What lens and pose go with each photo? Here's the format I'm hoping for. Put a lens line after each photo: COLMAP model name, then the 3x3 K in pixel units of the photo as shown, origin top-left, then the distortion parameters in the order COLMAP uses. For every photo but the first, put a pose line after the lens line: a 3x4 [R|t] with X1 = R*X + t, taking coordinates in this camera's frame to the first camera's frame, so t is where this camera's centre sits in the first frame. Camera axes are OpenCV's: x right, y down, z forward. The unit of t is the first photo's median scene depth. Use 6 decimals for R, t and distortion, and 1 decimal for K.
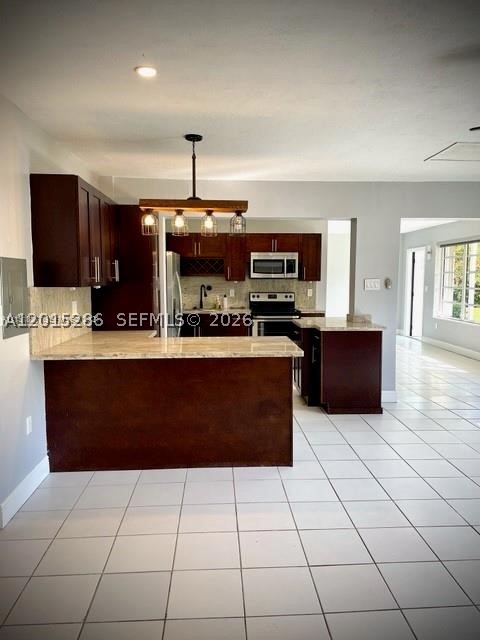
lens RADIAL K [[480.8, 0, 240.0], [0, 480.8, 320.0], [0, 0, 1]] dist [0.054273, -0.092184]
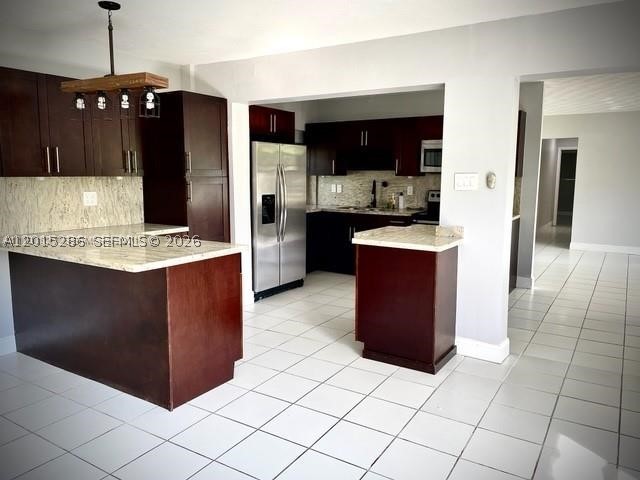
lens RADIAL K [[480.8, 0, 323.7], [0, 480.8, 236.7], [0, 0, 1]] dist [0.054273, -0.092184]
pose [[0.819545, 0.080344, -0.567355, 0.357394], [-0.056431, 0.996625, 0.059620, -0.019116], [0.570230, -0.016845, 0.821312, 0.244683]]
